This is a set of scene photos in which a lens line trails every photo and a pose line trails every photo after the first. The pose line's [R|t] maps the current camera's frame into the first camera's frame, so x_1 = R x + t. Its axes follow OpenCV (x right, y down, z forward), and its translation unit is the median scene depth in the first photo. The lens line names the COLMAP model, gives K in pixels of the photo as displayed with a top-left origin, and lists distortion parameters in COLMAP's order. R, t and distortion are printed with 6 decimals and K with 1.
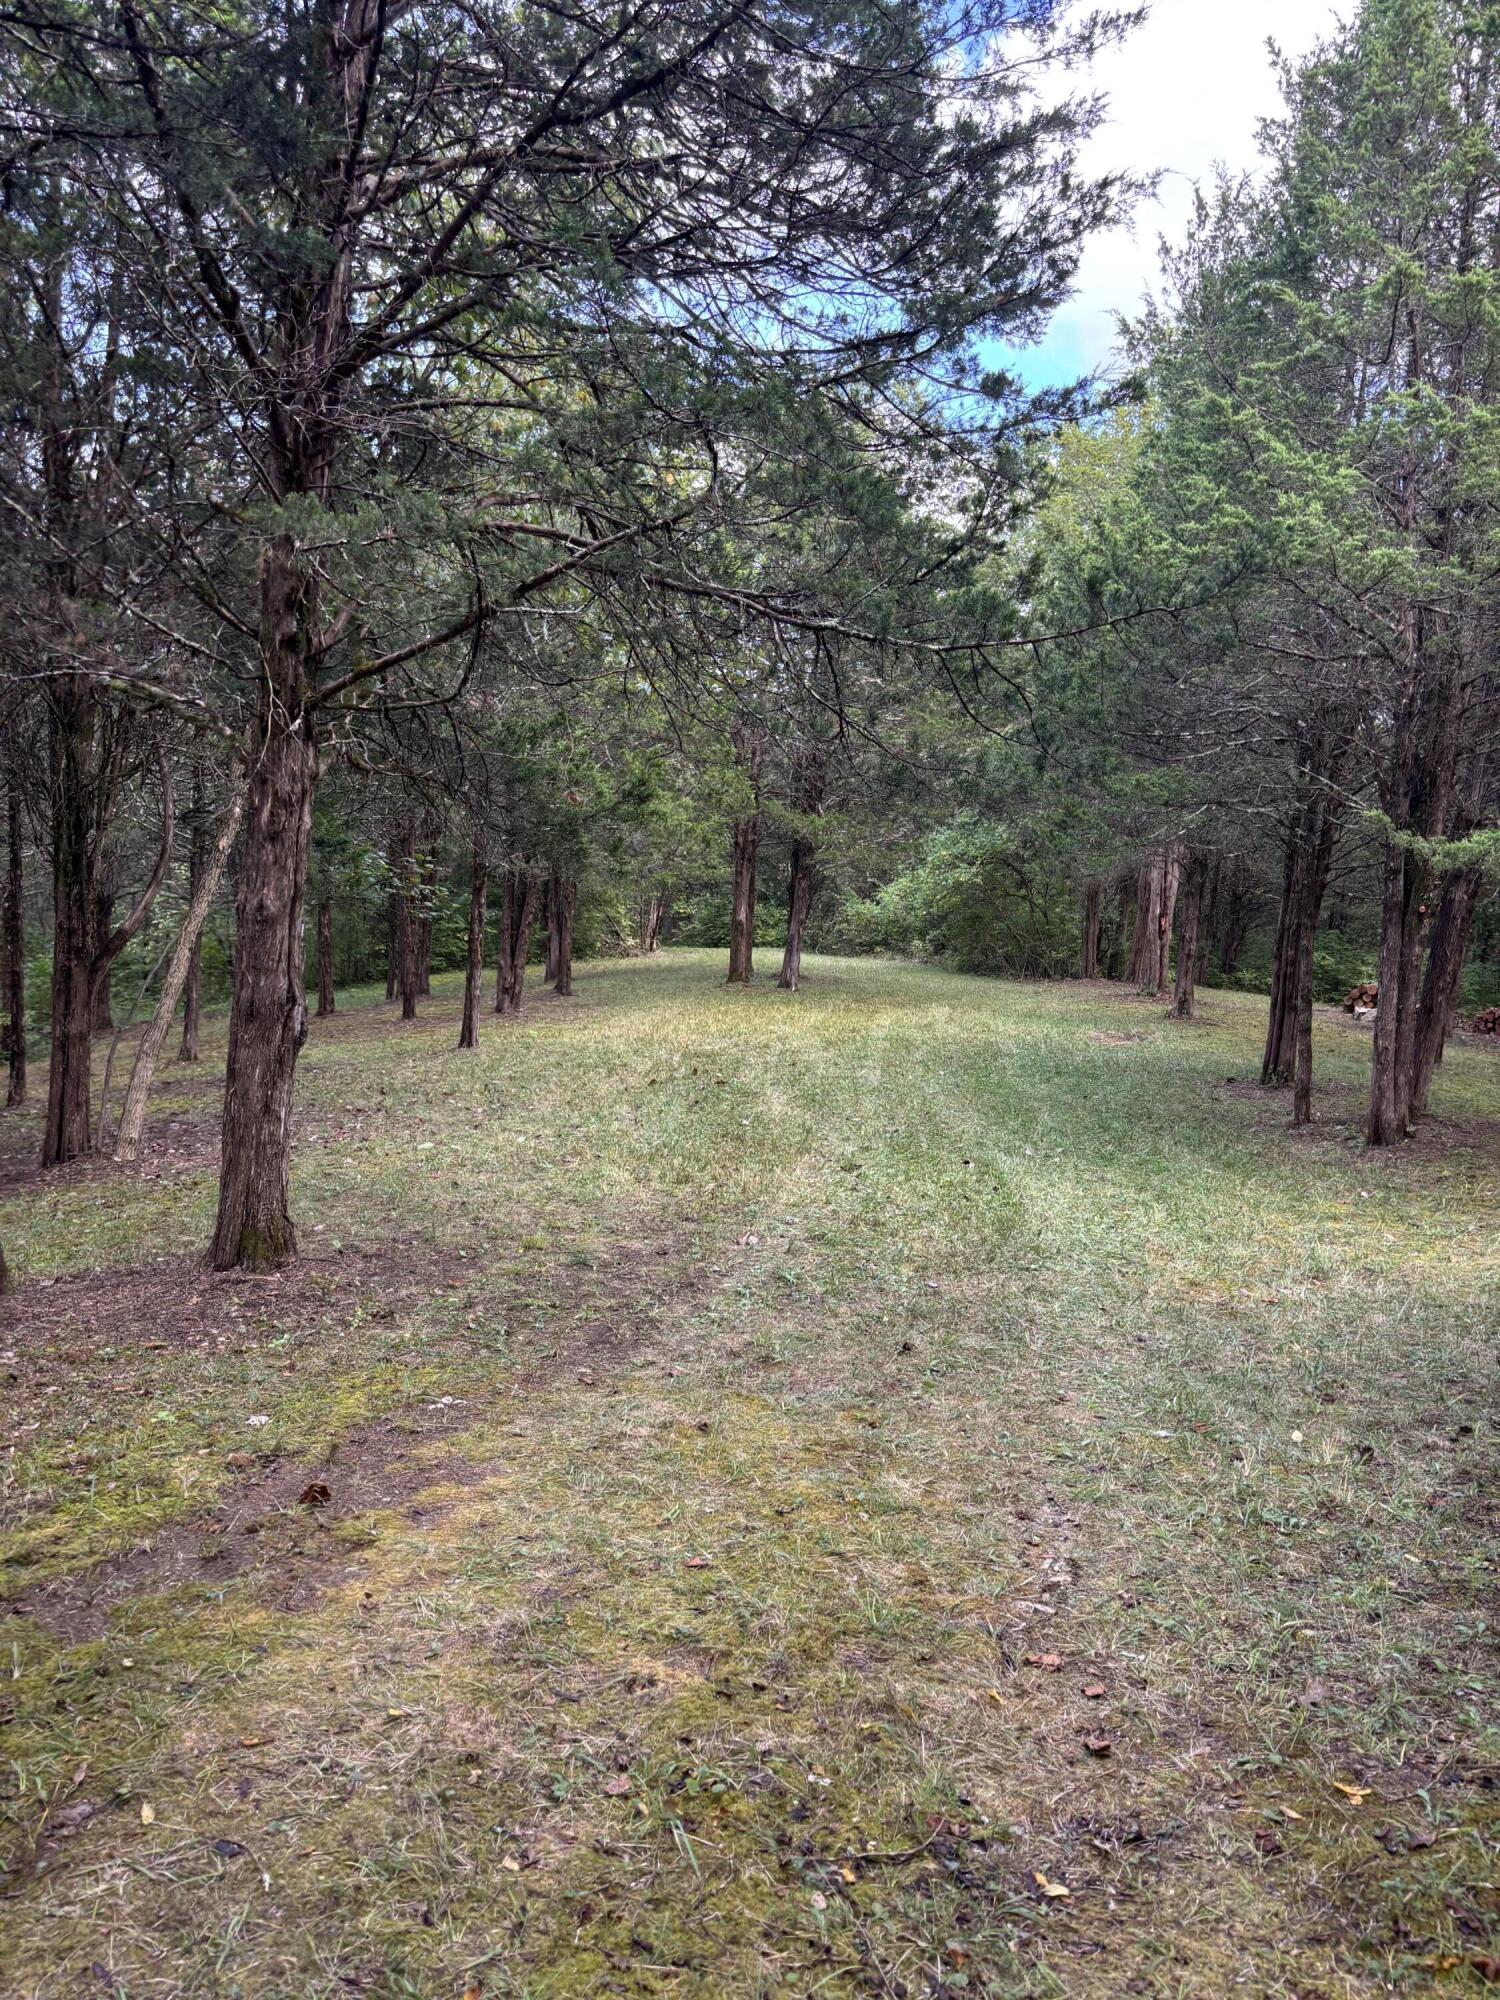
lens RADIAL K [[1519.9, 0, 750.1], [0, 1519.9, 998.6], [0, 0, 1]] dist [0.008945, 0.000474]
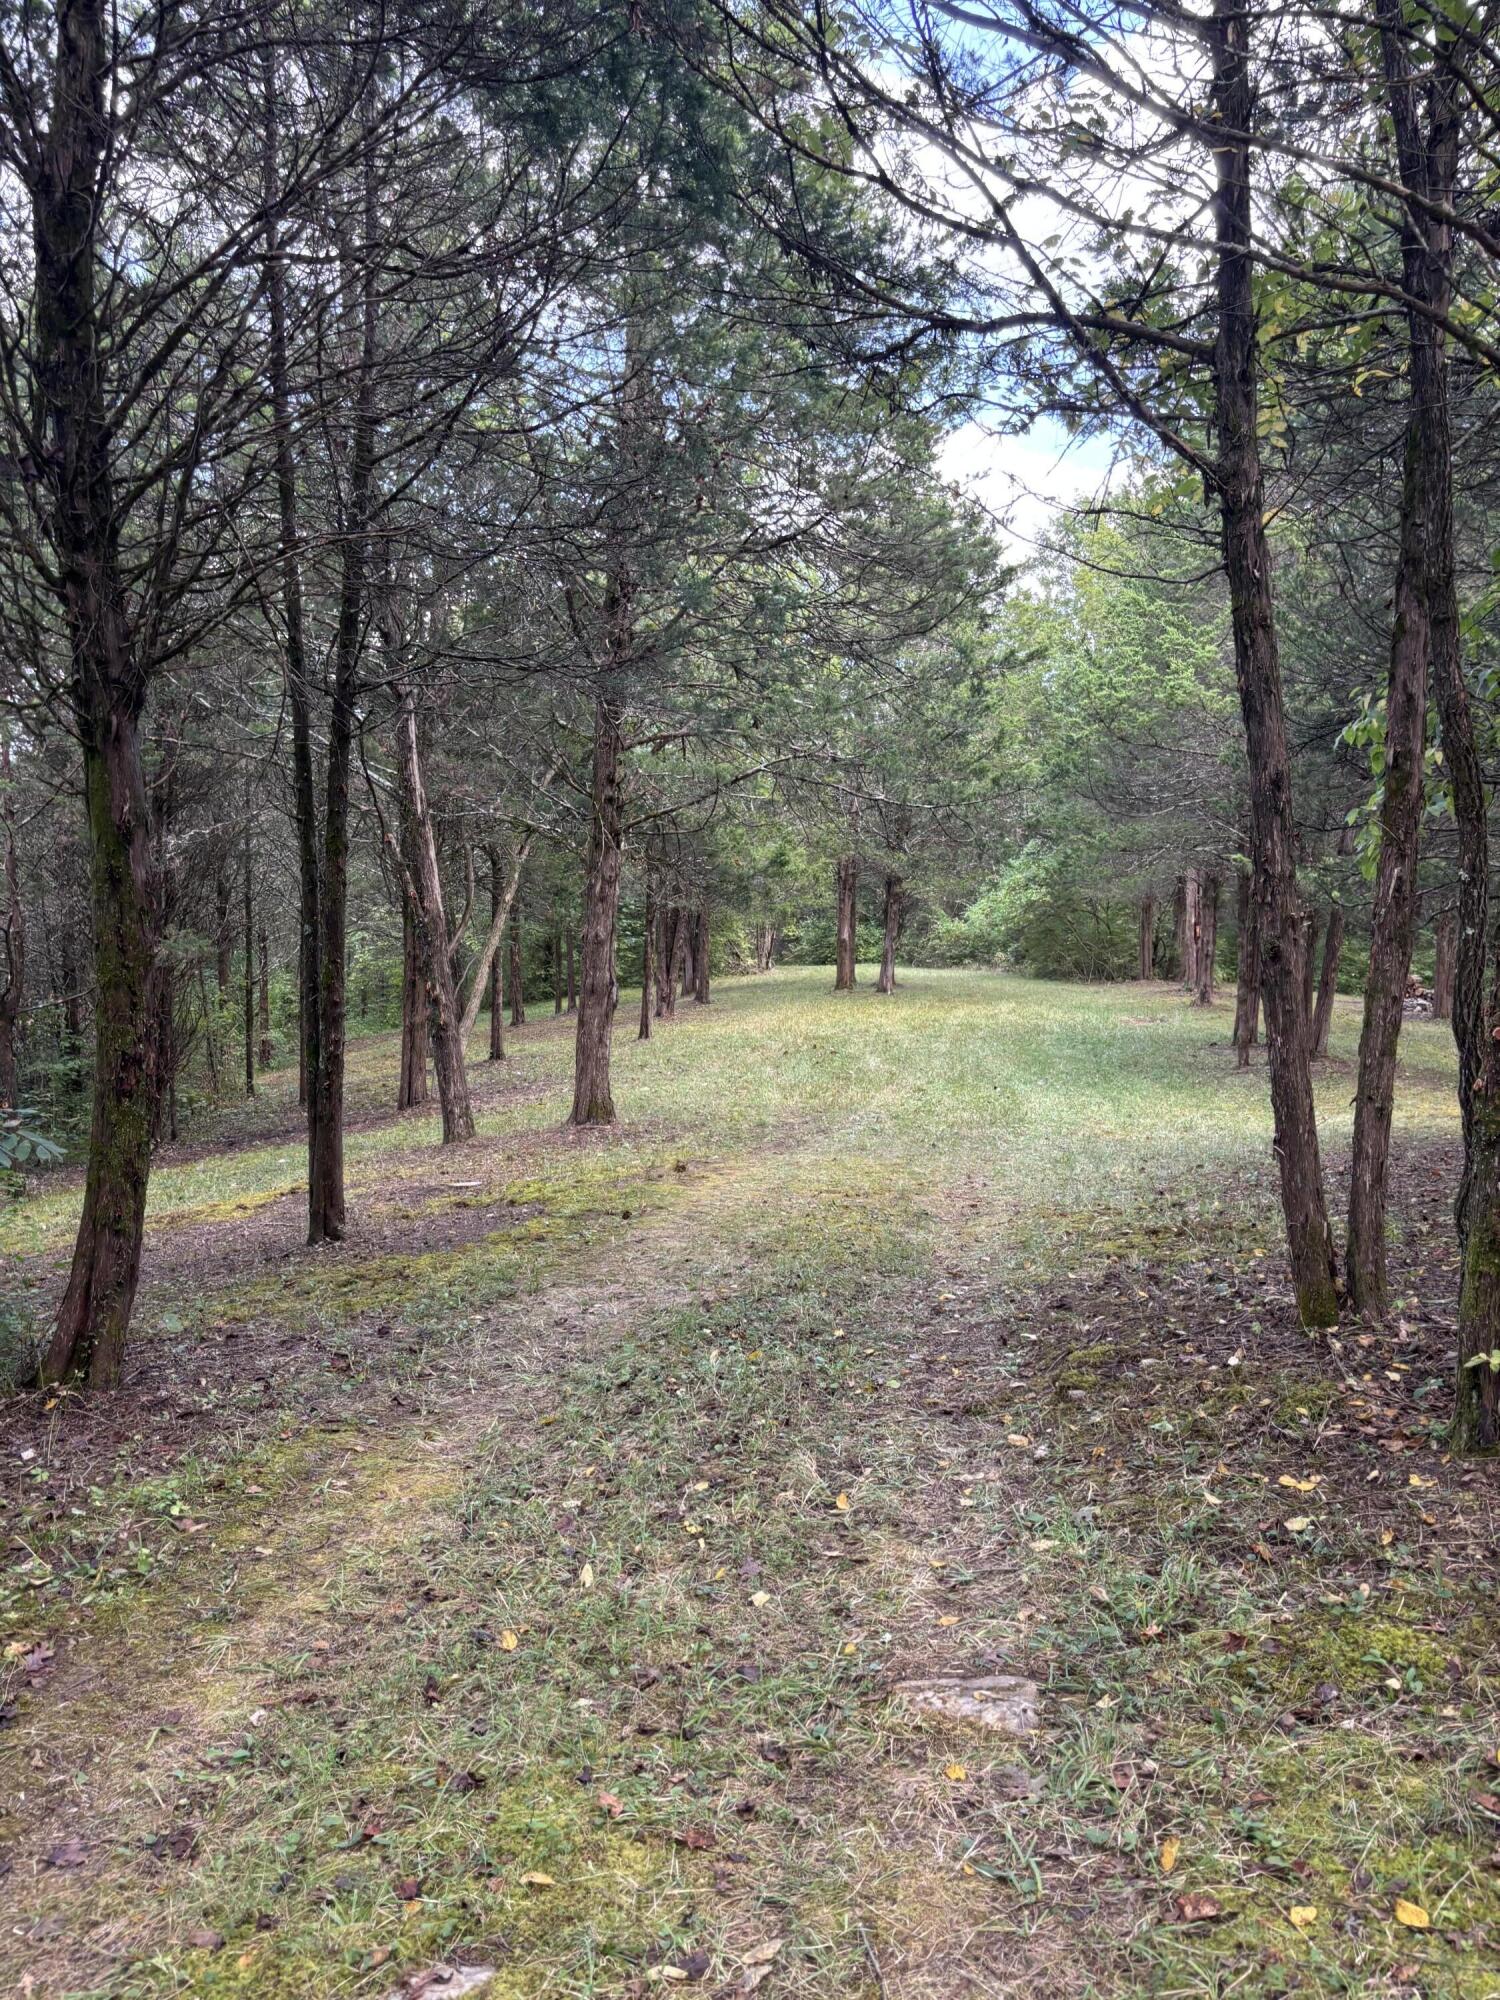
lens RADIAL K [[1519.9, 0, 752.4], [0, 1519.9, 999.0], [0, 0, 1]] dist [0.008945, 0.000474]
pose [[0.997221, -0.030443, -0.067997, 0.001537], [0.029416, 0.999438, -0.016056, 0.013737], [0.068448, 0.014011, 0.997556, -0.218550]]
